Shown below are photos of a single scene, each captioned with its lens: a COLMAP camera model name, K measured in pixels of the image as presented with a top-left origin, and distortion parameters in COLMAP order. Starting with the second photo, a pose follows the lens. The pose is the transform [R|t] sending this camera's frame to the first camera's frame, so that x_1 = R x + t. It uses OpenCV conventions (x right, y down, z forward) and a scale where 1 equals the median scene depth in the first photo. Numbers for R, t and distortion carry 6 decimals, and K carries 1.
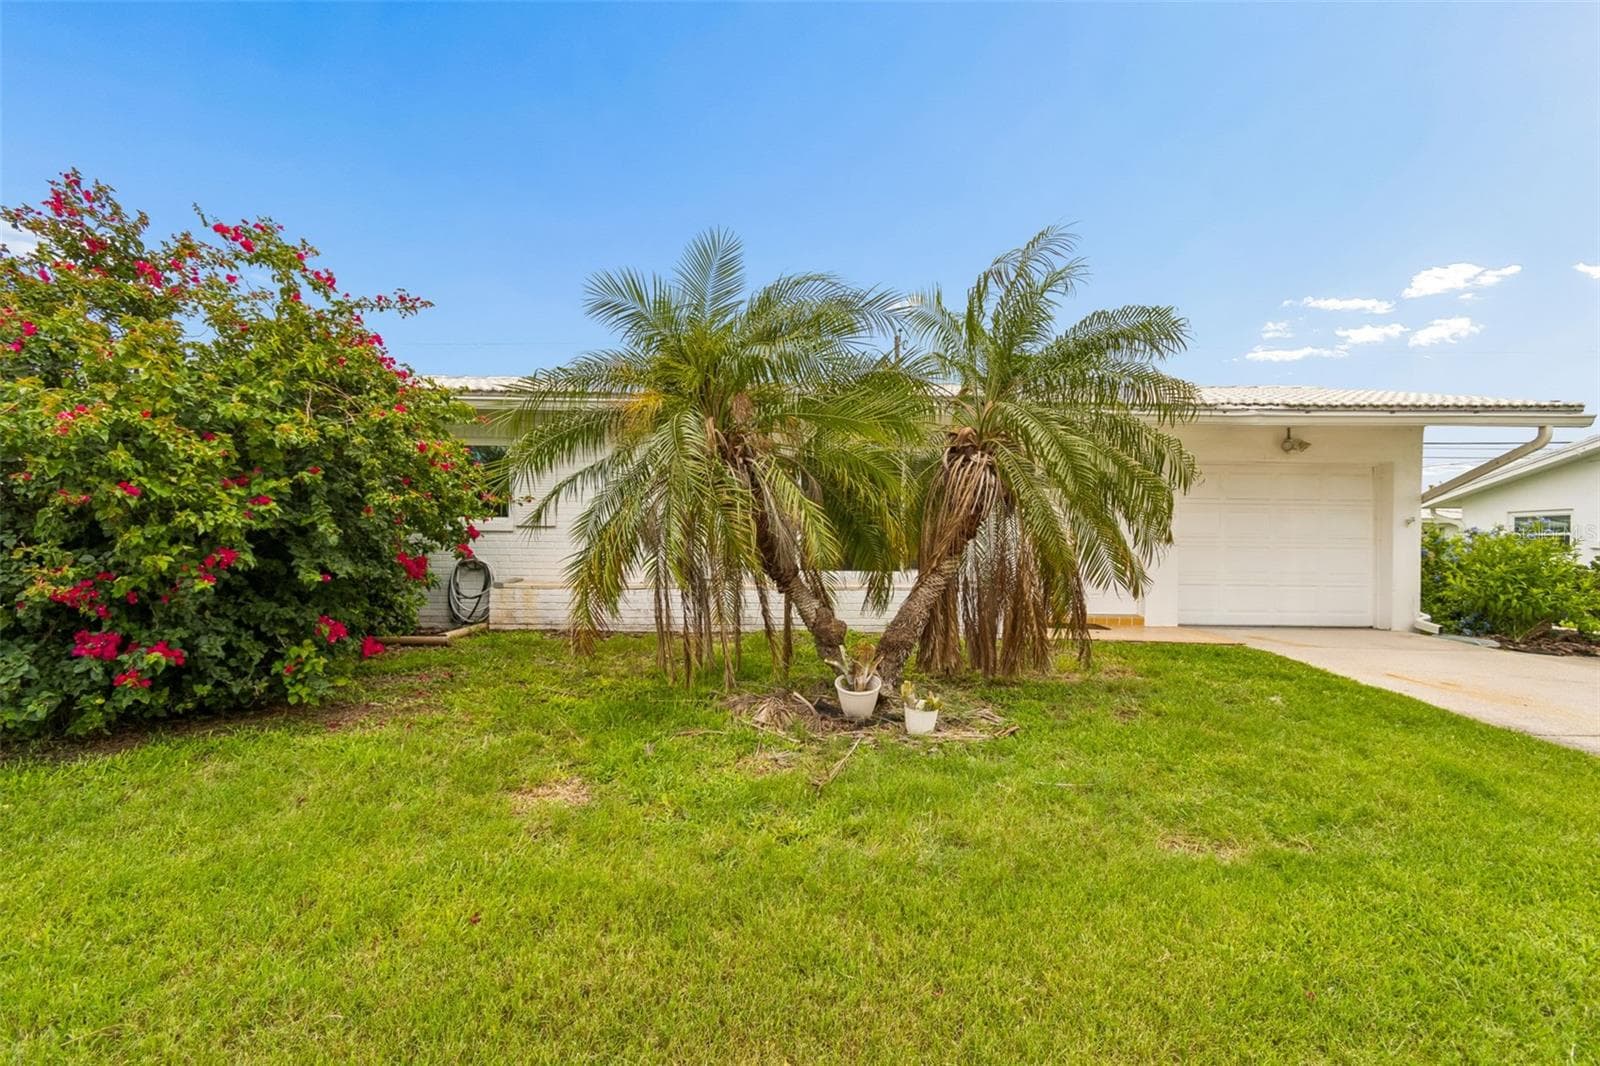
lens RADIAL K [[714.5, 0, 802.9], [0, 714.5, 568.5], [0, 0, 1]] dist [-0.000840, 0.000540]
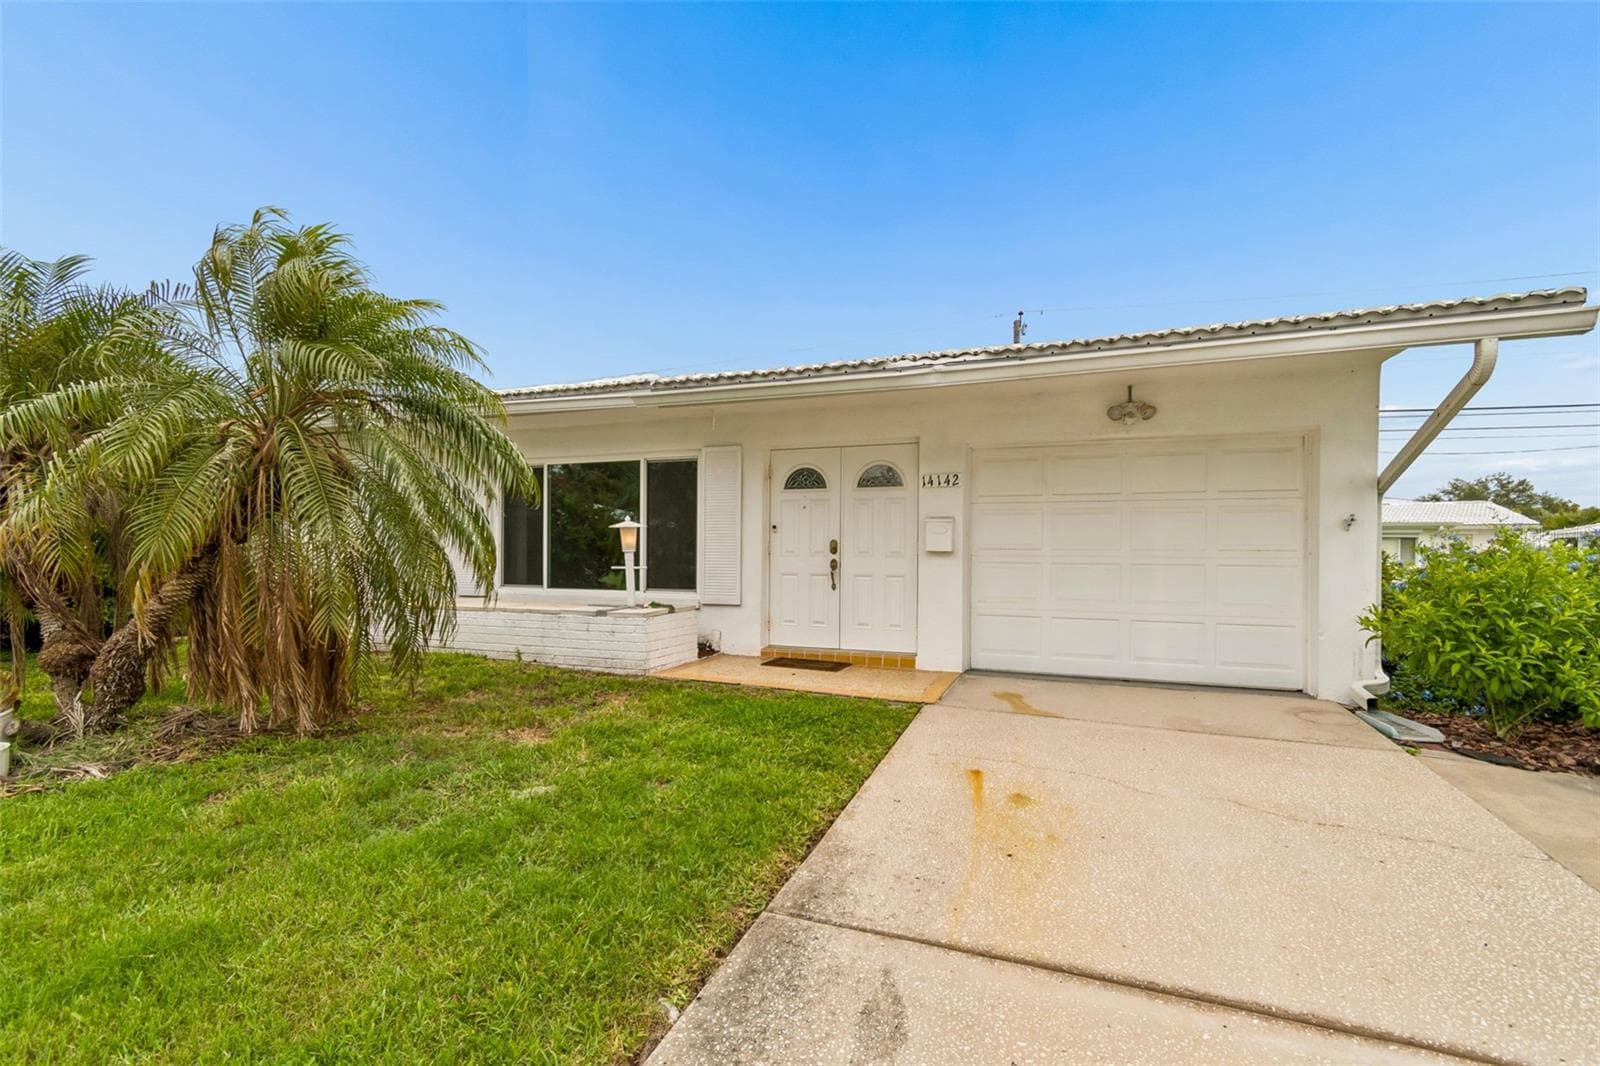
lens RADIAL K [[714.5, 0, 802.9], [0, 714.5, 568.5], [0, 0, 1]] dist [-0.000840, 0.000540]
pose [[0.927622, 0.004416, -0.373494, 1.350972], [-0.012152, 0.999758, -0.018361, -0.019513], [0.373322, 0.021571, 0.927451, 0.557013]]
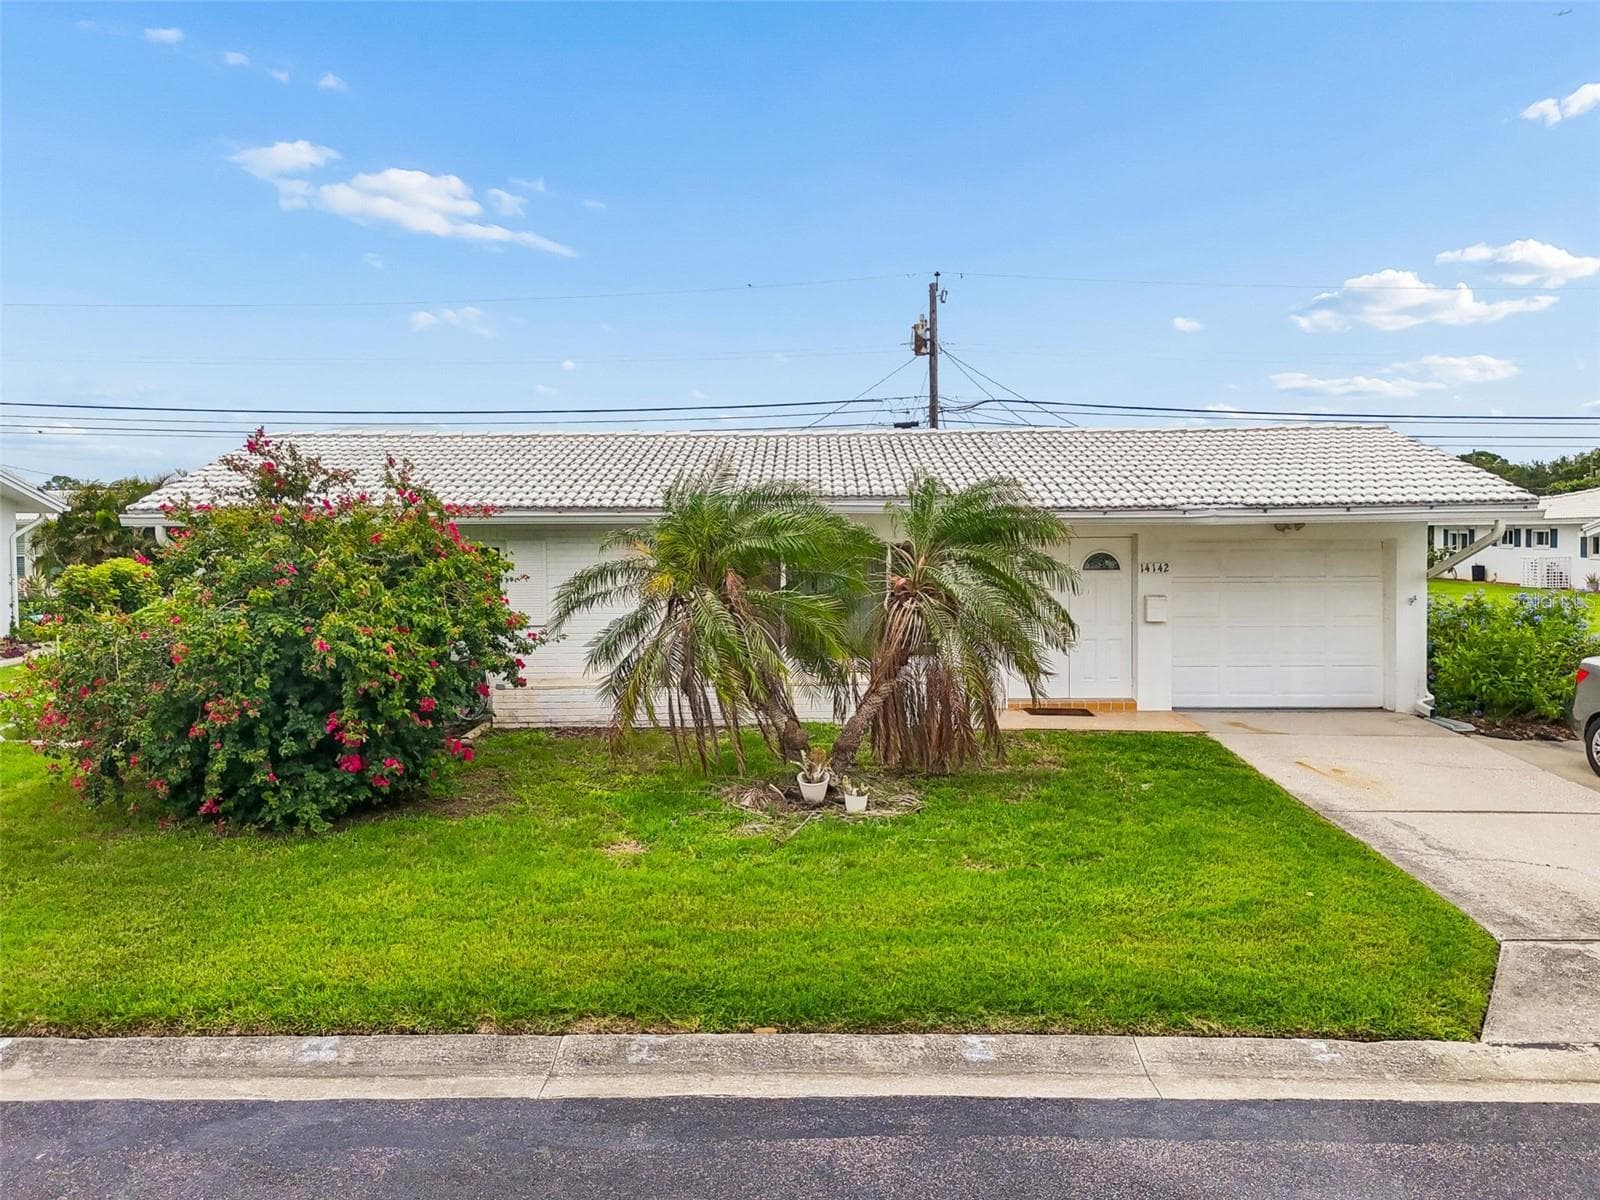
lens RADIAL K [[1202.9, 0, 806.0], [0, 1202.9, 557.6], [0, 0, 1]] dist [0.056545, -0.047180]
pose [[0.999792, -0.014966, -0.013827, 0.100136], [0.014843, 0.999850, -0.008931, -0.253382], [0.013959, 0.008724, 0.999865, -1.387949]]
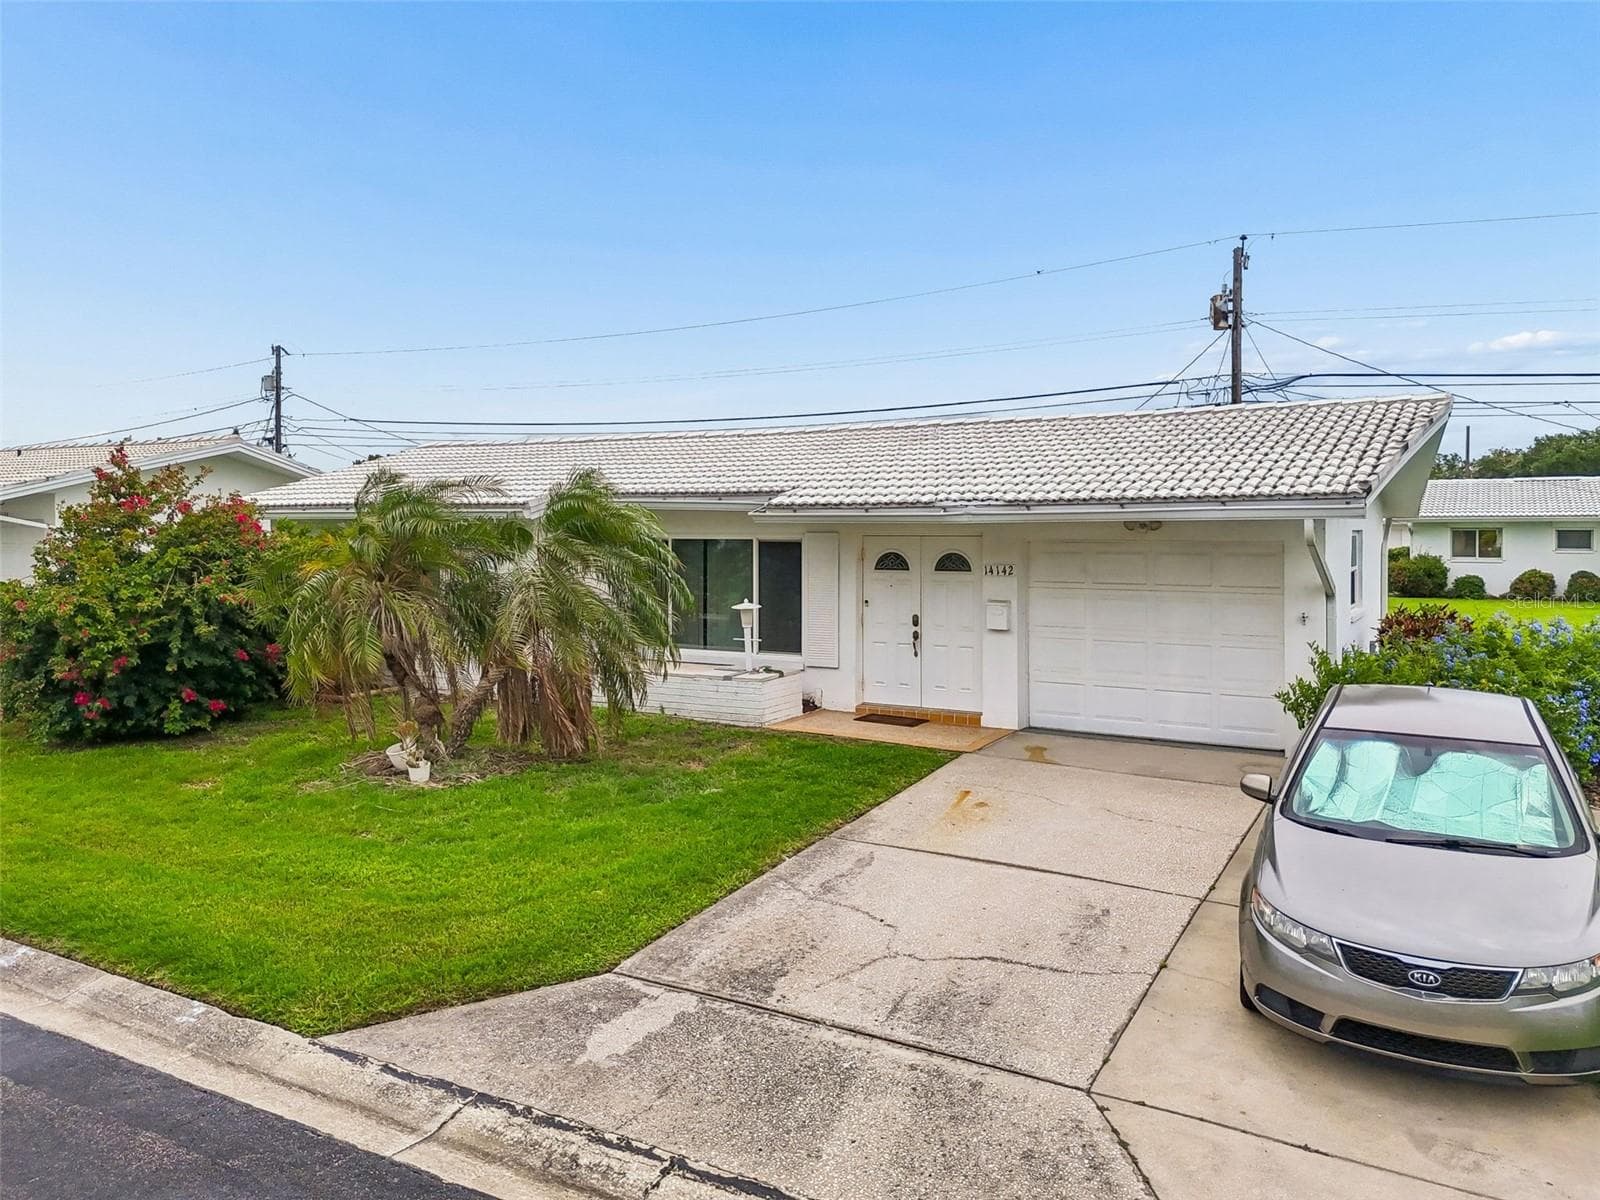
lens RADIAL K [[1202.9, 0, 806.0], [0, 1202.9, 557.6], [0, 0, 1]] dist [0.056545, -0.047180]
pose [[0.859678, 0.004567, -0.510816, 2.218727], [-0.007397, 0.999966, -0.003508, -0.258453], [0.510783, 0.006794, 0.859683, -0.861564]]
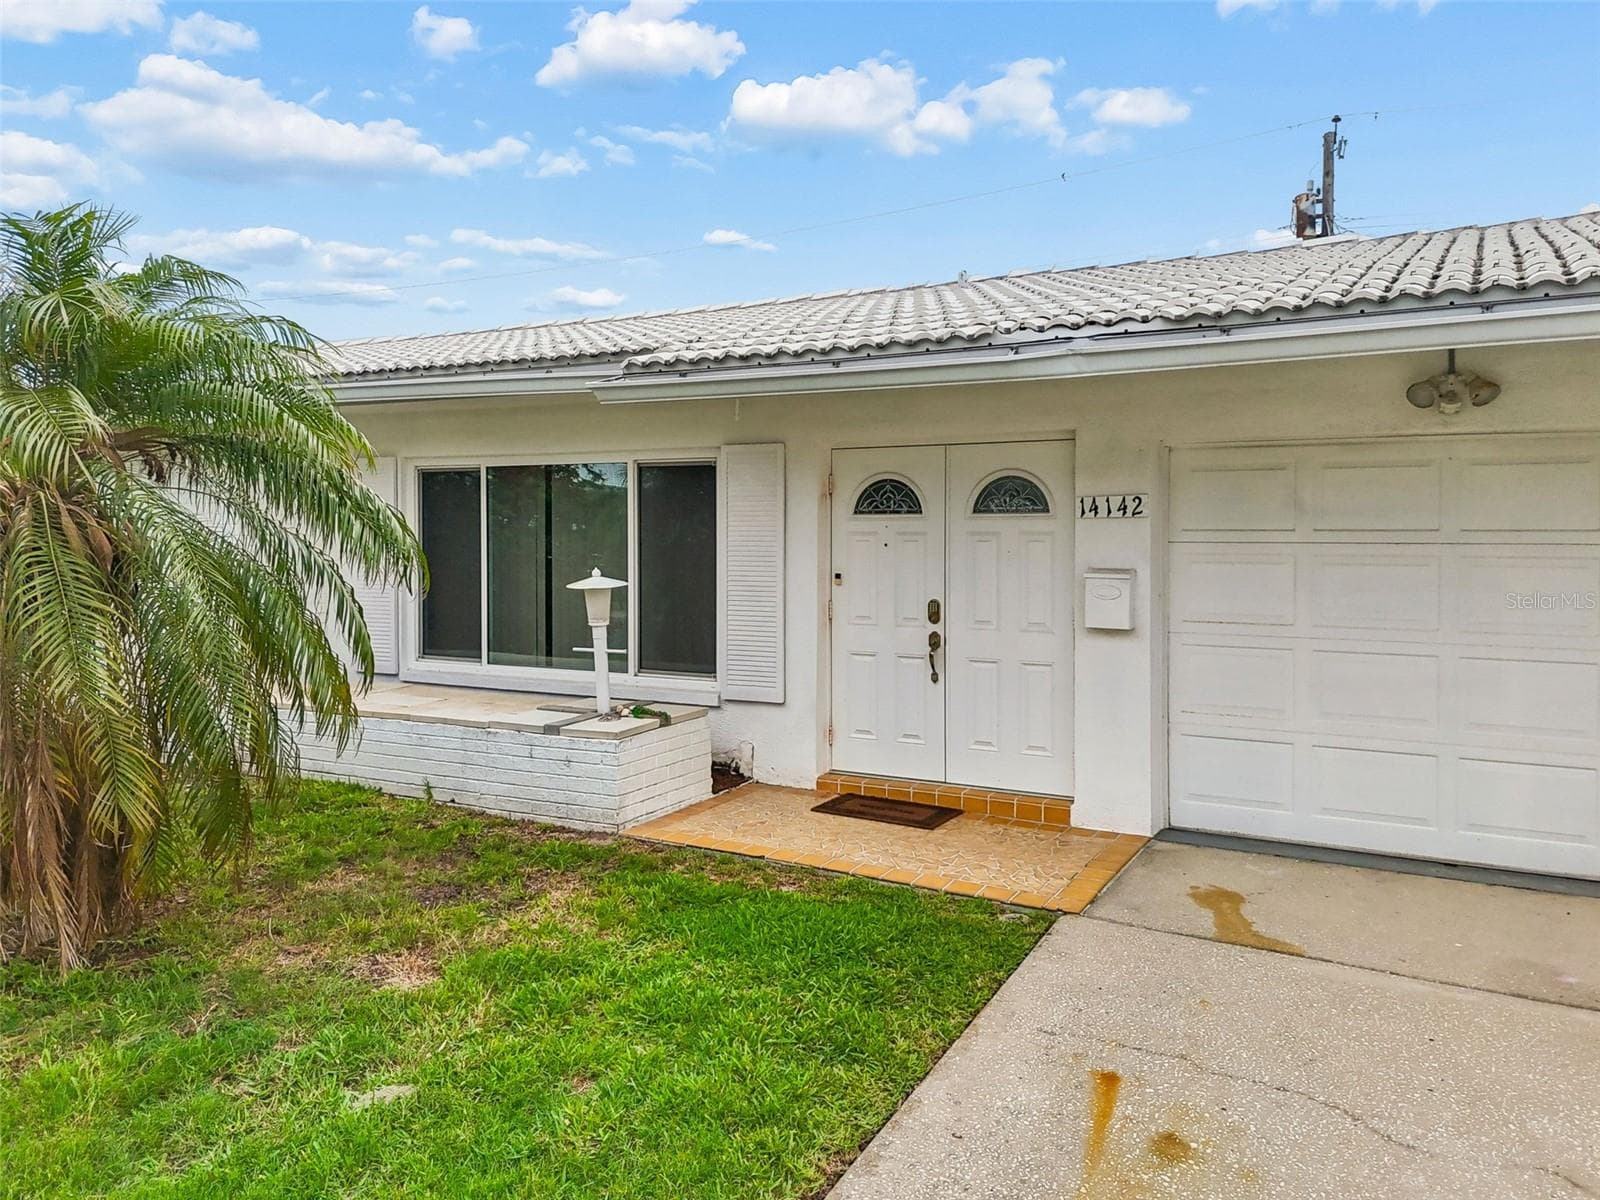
lens RADIAL K [[1202.9, 0, 806.0], [0, 1202.9, 557.6], [0, 0, 1]] dist [0.056545, -0.047180]
pose [[0.868141, 0.003717, -0.496304, 1.471103], [-0.008002, 0.999947, -0.006508, -0.162963], [0.496253, 0.009621, 0.868125, 0.580782]]
